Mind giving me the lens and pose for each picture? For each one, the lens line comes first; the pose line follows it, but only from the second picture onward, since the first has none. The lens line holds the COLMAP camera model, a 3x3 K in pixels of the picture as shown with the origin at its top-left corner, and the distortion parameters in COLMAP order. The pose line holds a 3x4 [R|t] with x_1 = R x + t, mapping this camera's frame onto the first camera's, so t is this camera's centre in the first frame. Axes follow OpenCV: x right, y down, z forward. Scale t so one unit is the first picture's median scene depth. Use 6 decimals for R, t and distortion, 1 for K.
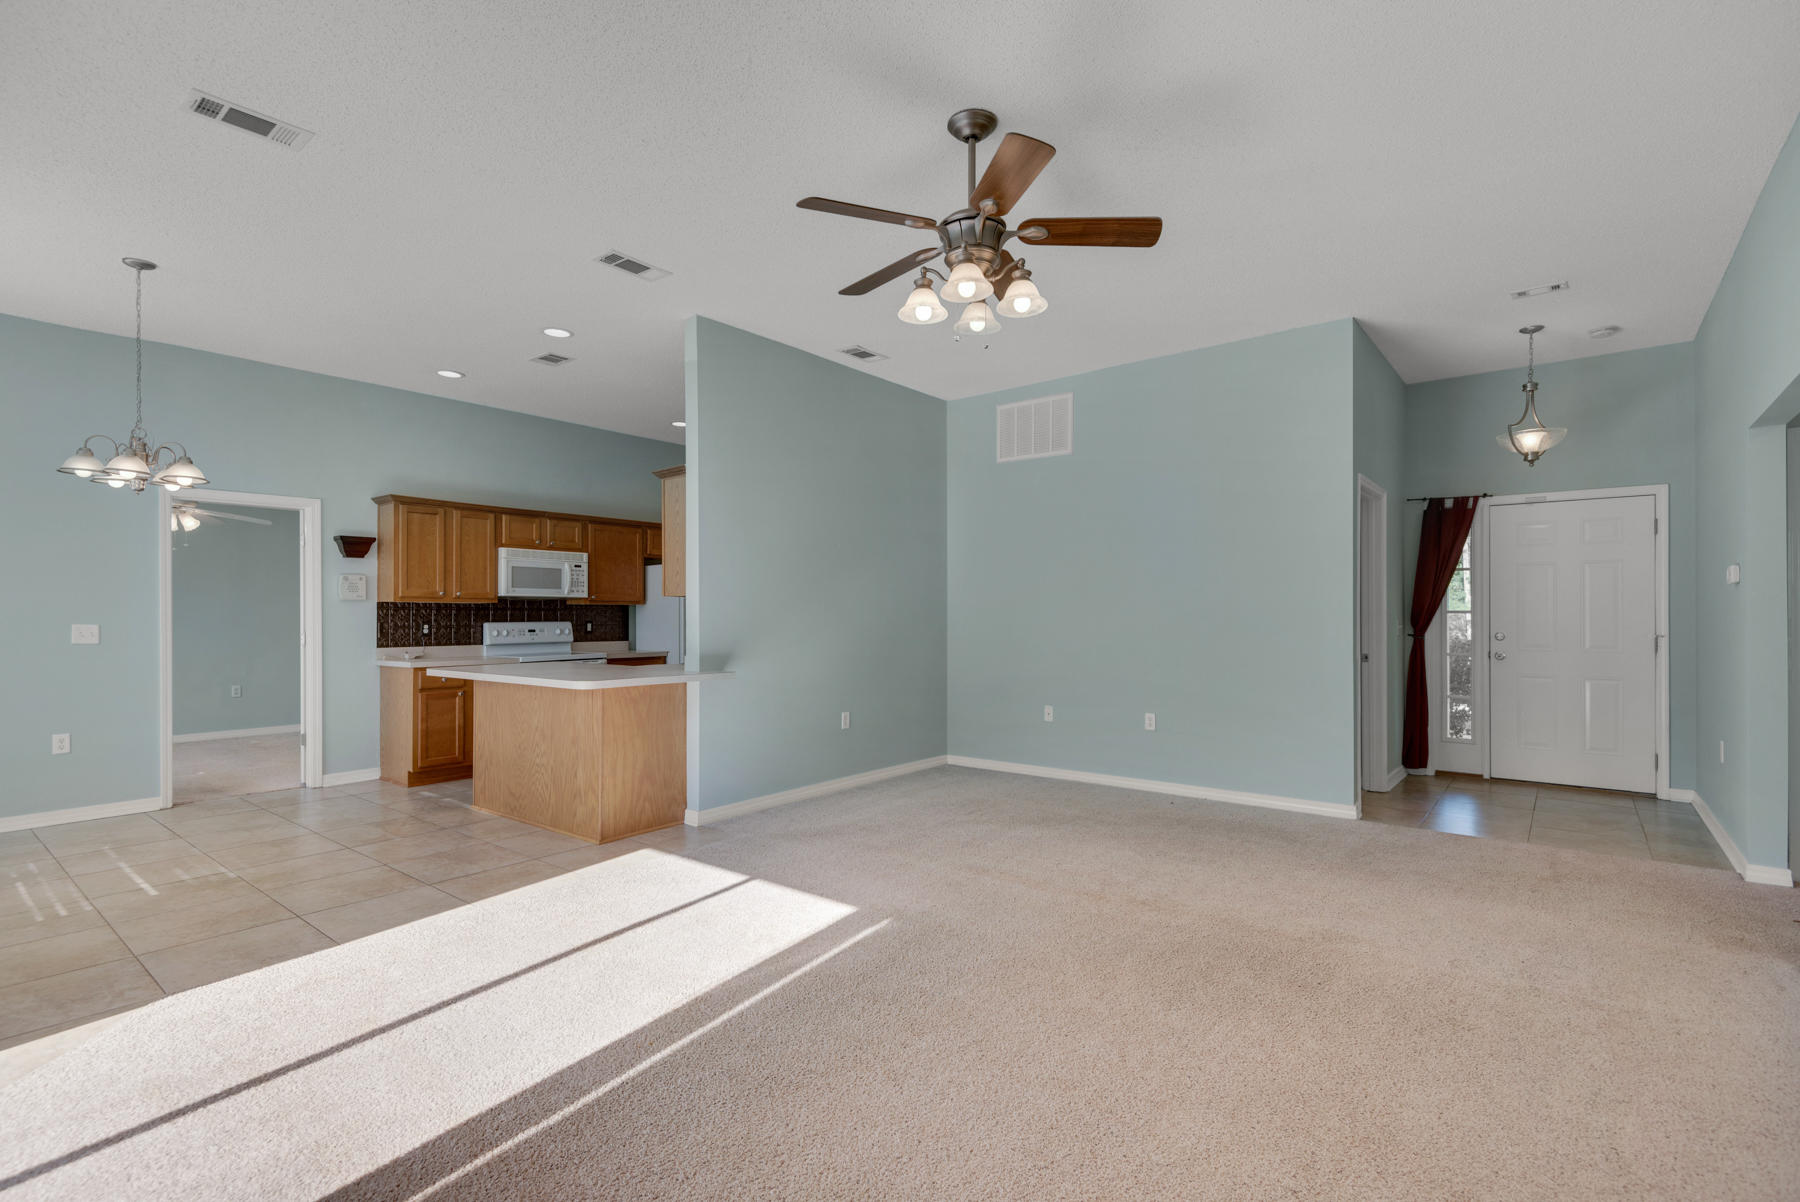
lens RADIAL K [[818.0, 0, 900.1], [0, 818.0, 601.9], [0, 0, 1]] dist [0.030660, -0.013535]
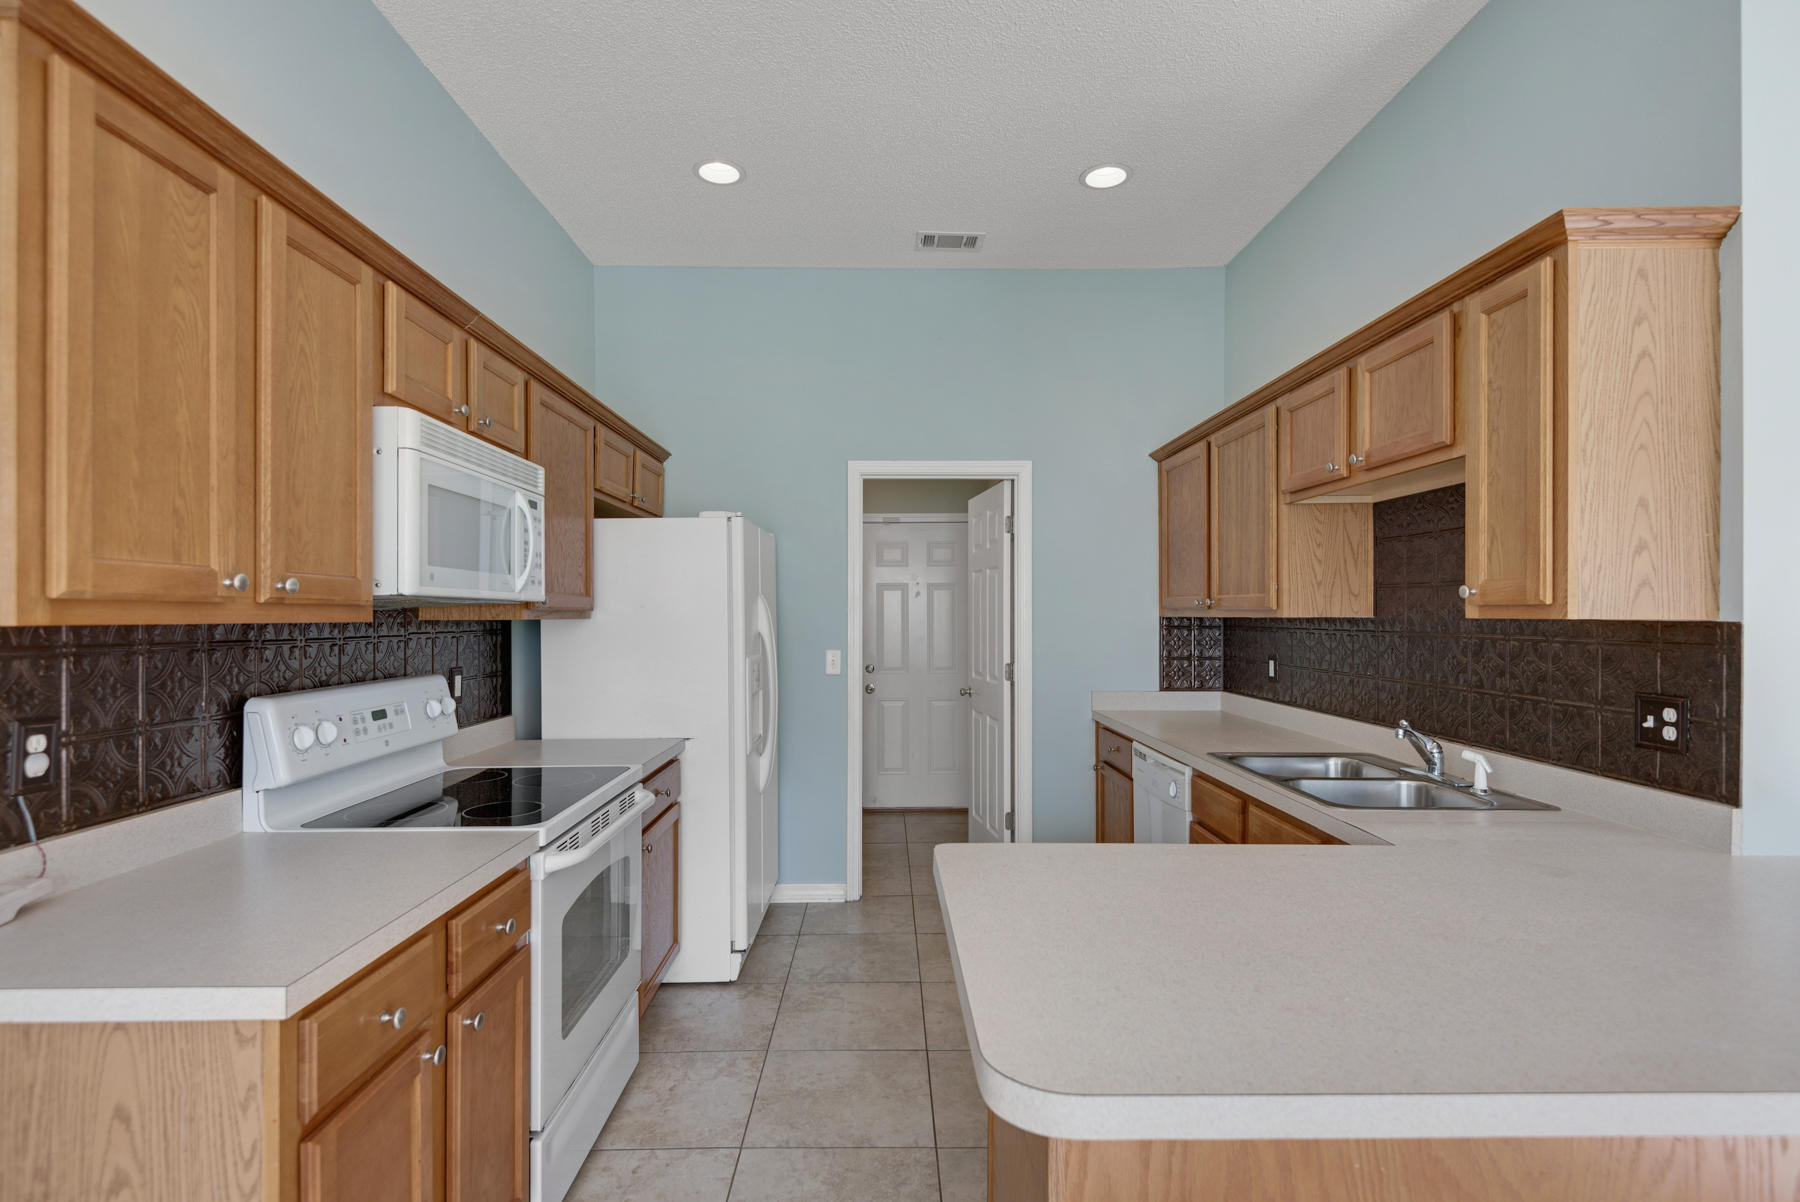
lens RADIAL K [[887.5, 0, 901.2], [0, 887.5, 615.1], [0, 0, 1]] dist [0.010497, -0.001323]
pose [[0.780107, 0.003896, 0.625633, -0.547336], [-0.013199, 0.999861, 0.010231, -0.006323], [-0.625506, -0.016239, 0.780050, 0.697336]]
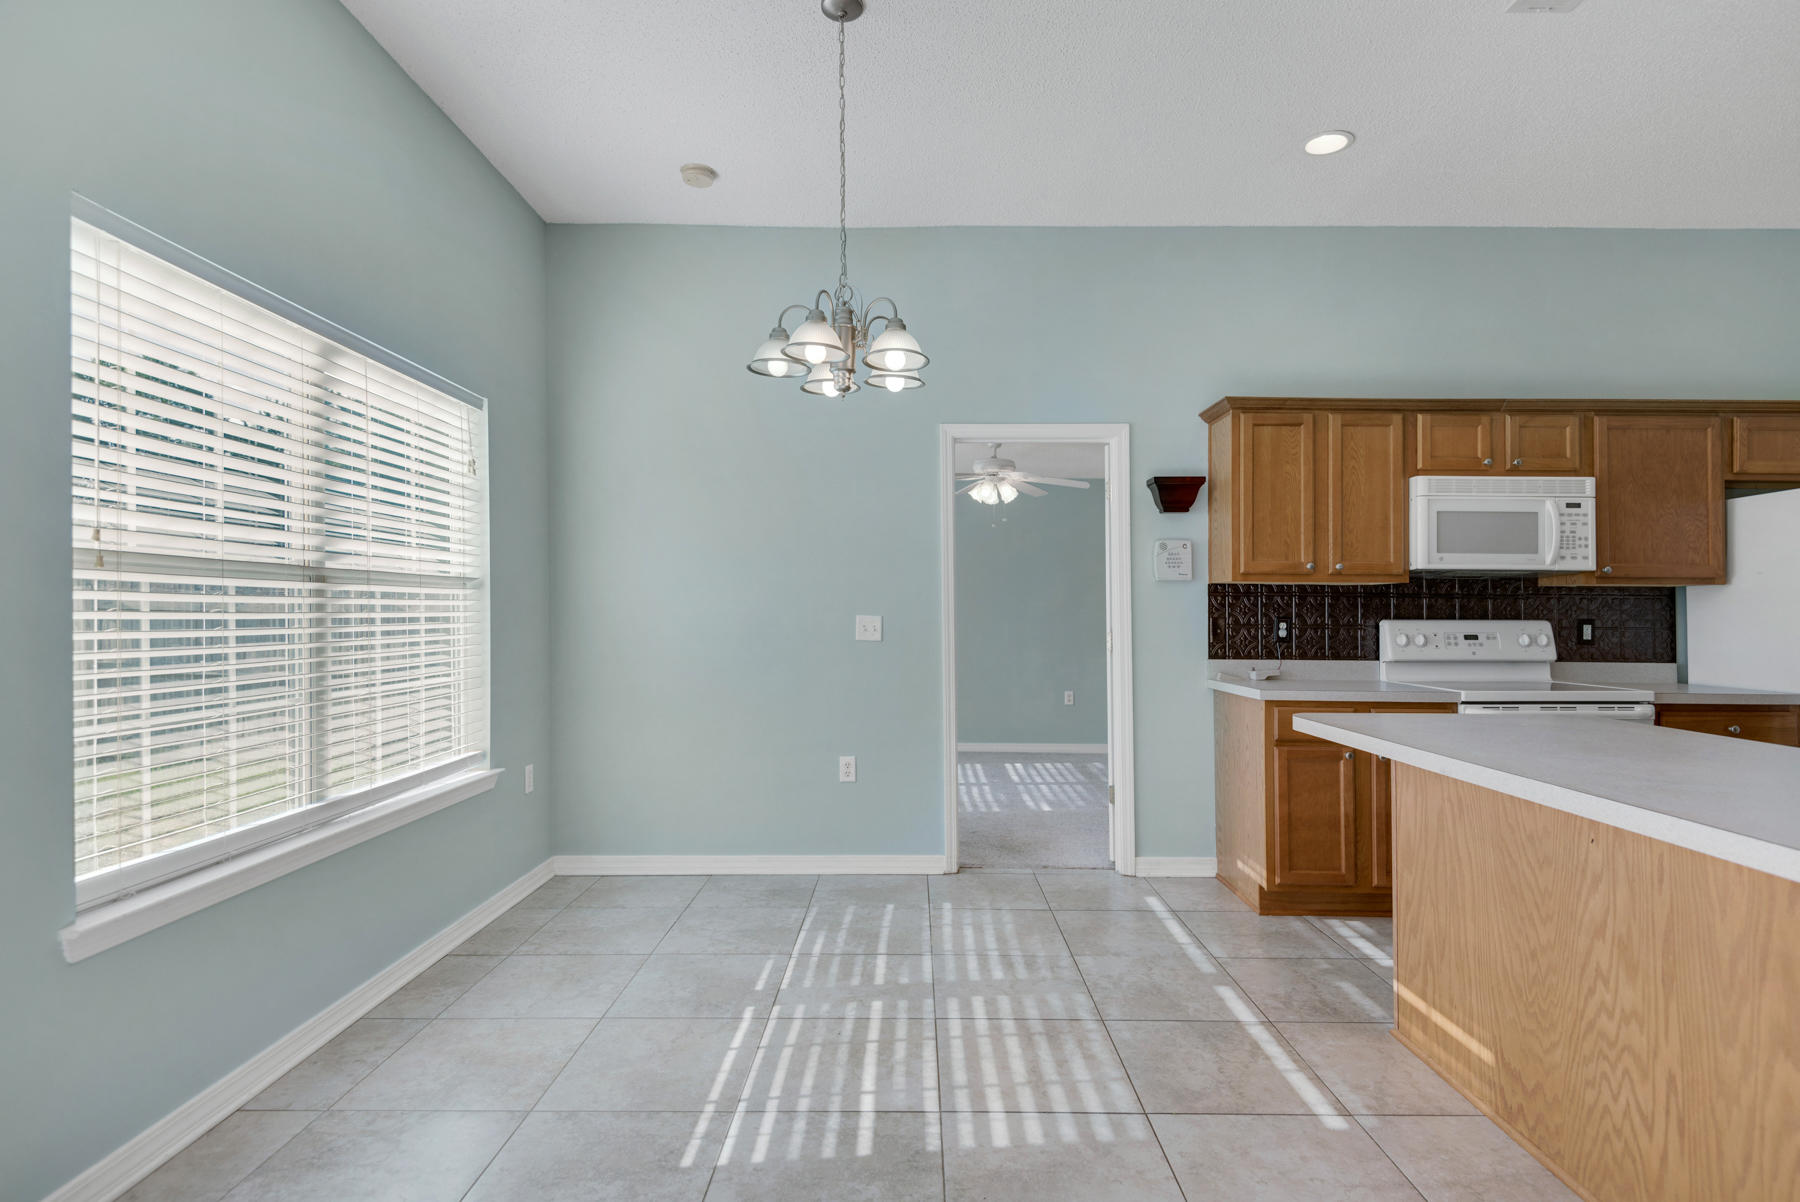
lens RADIAL K [[905.4, 0, 905.9], [0, 905.4, 596.6], [0, 0, 1]] dist [0.007417, -0.006387]
pose [[0.618037, -0.008468, -0.786104, -0.237152], [0.005950, 0.999964, -0.006093, 0.011964], [0.786127, -0.000911, 0.618065, 0.397223]]
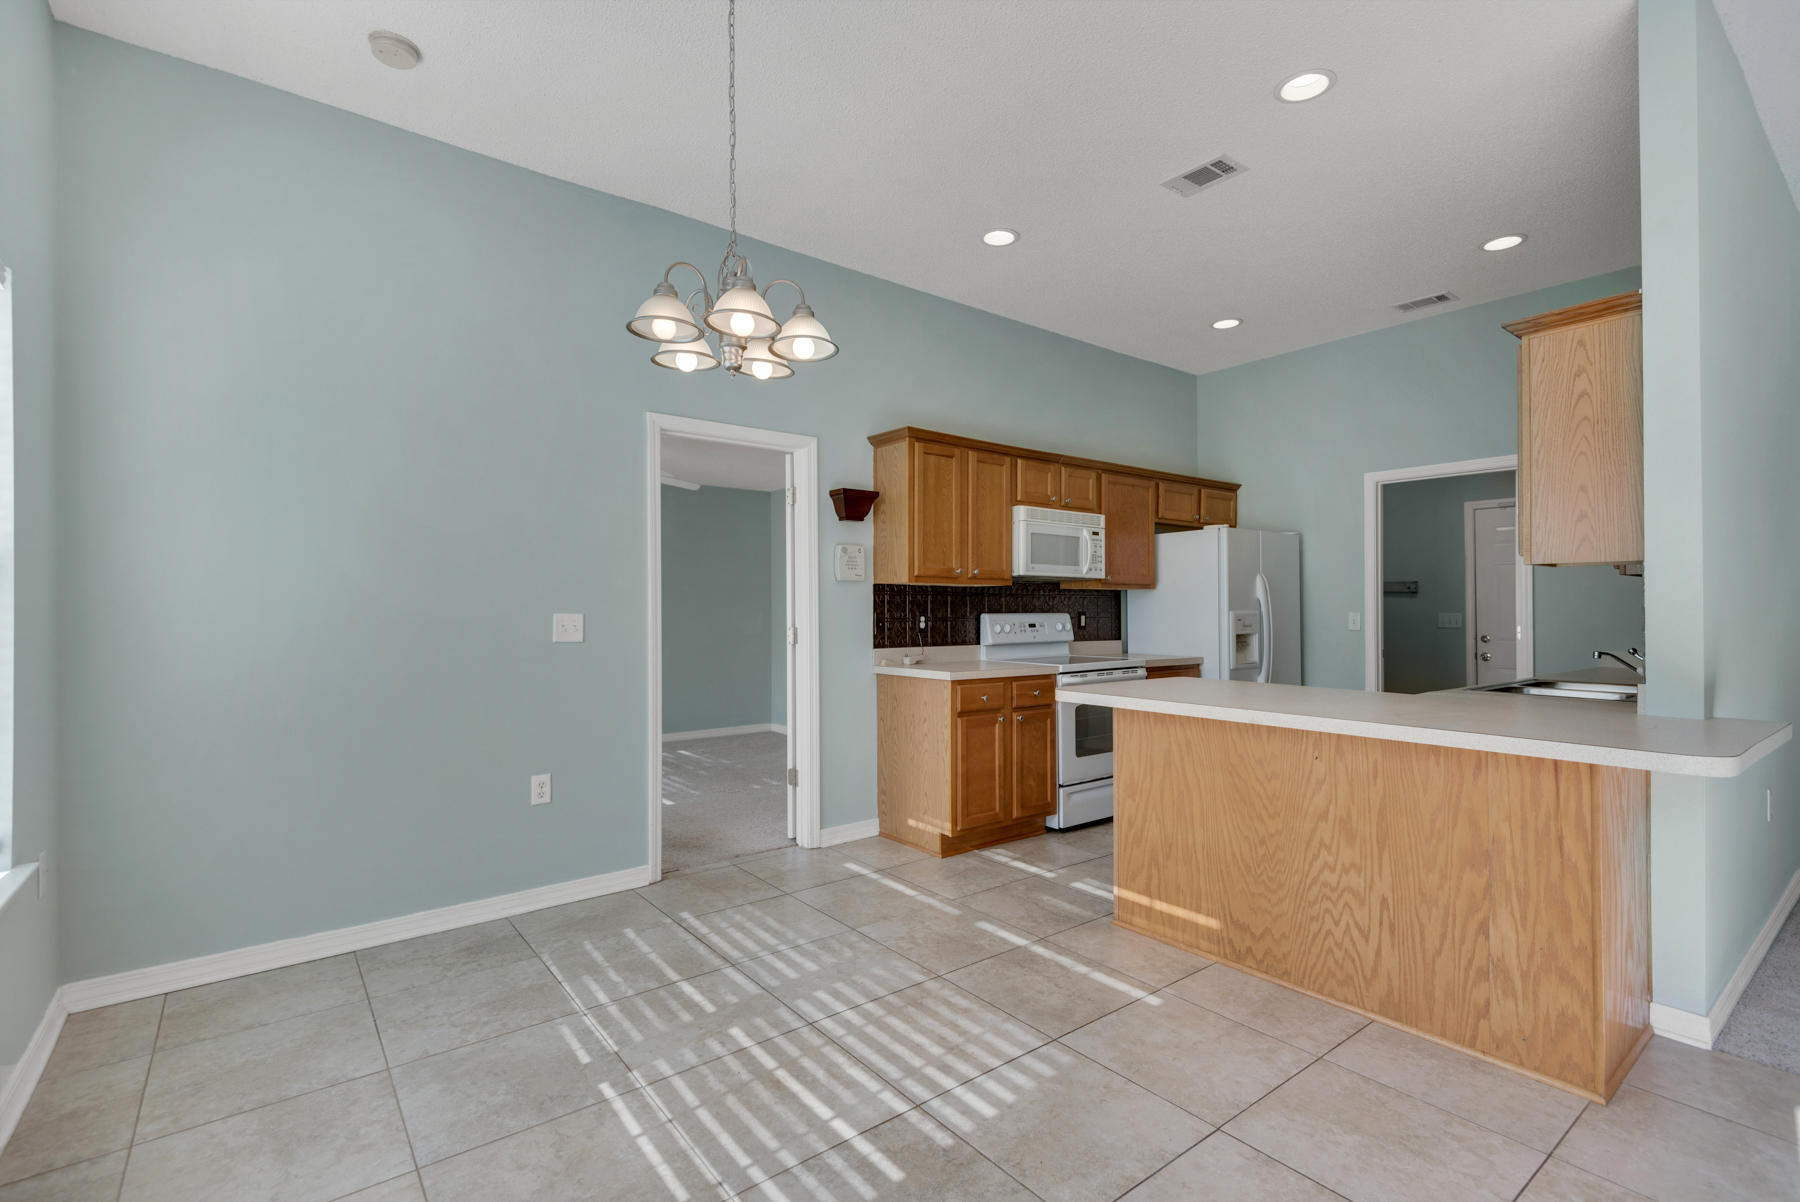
lens RADIAL K [[818.0, 0, 908.3], [0, 818.0, 590.6], [0, 0, 1]] dist [0.030660, -0.013535]
pose [[0.973358, -0.002960, -0.229270, -0.425972], [0.001647, 0.999981, -0.005918, 0.009773], [0.229284, 0.005382, 0.973345, 0.313046]]
